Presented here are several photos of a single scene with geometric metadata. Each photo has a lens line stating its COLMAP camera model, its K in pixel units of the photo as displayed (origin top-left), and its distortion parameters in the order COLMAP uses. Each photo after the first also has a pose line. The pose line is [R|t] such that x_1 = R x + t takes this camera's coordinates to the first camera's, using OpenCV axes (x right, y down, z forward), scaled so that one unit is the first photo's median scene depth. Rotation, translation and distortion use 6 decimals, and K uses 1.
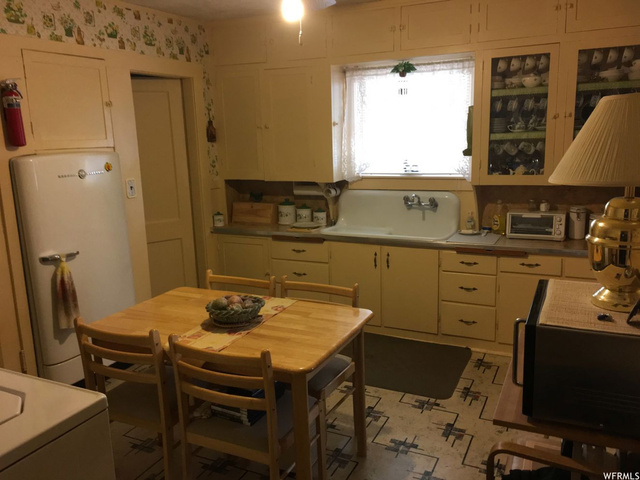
lens RADIAL K [[569.6, 0, 320.0], [0, 569.6, 240.0], [0, 0, 1]] dist [0.168111, -0.004147]
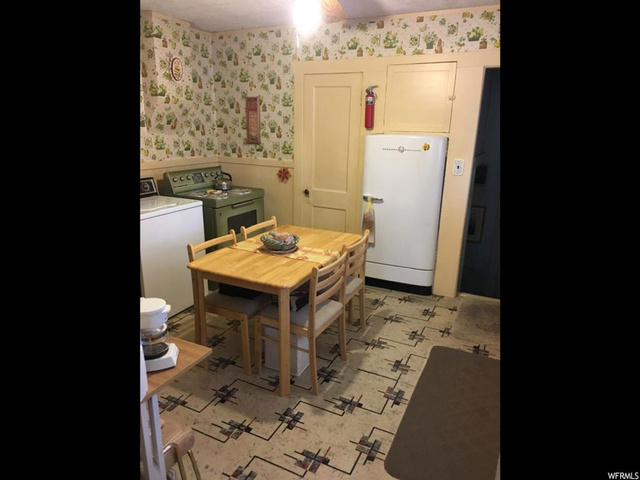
lens RADIAL K [[391.9, 0, 321.3], [0, 391.9, 259.9], [0, 0, 1]] dist [0.030411, -0.000826]
pose [[0.002758, 0.352240, -0.935906, 0.638605], [-0.229473, 0.911157, 0.342250, -0.159280], [0.973311, 0.213821, 0.083342, 0.822368]]
